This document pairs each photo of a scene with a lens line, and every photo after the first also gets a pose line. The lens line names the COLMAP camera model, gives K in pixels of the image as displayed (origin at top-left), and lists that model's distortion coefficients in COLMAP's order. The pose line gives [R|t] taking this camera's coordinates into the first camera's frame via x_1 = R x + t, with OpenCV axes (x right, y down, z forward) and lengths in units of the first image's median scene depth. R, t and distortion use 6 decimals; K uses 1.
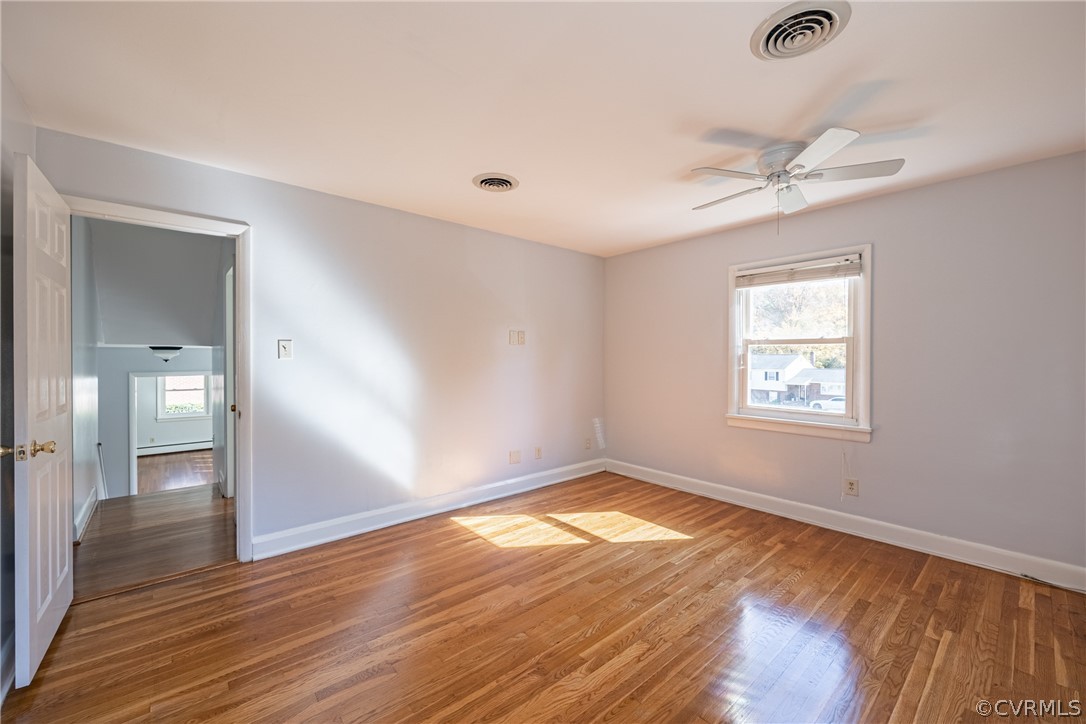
lens RADIAL K [[433.7, 0, 544.4], [0, 433.7, 362.2], [0, 0, 1]] dist [-0.001613, 0.000291]
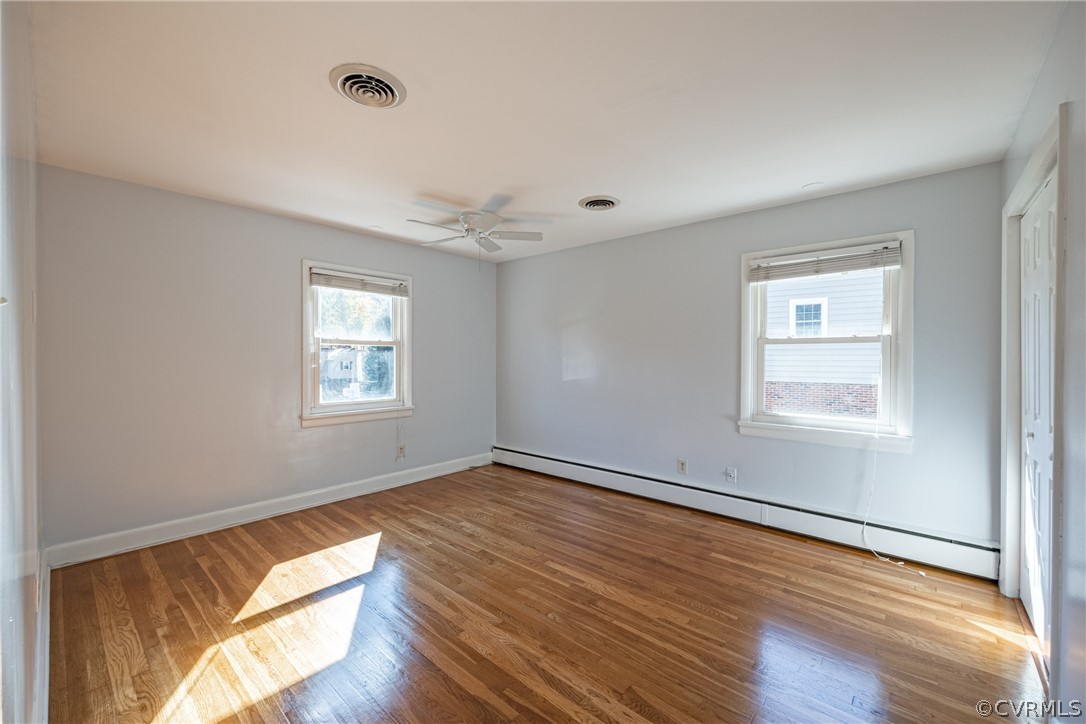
lens RADIAL K [[433.7, 0, 544.4], [0, 433.7, 362.2], [0, 0, 1]] dist [-0.001613, 0.000291]
pose [[-0.131401, -0.013557, 0.991237, -0.701859], [0.006728, 0.999871, 0.014567, -0.008758], [-0.991306, 0.008583, -0.131293, 0.730221]]
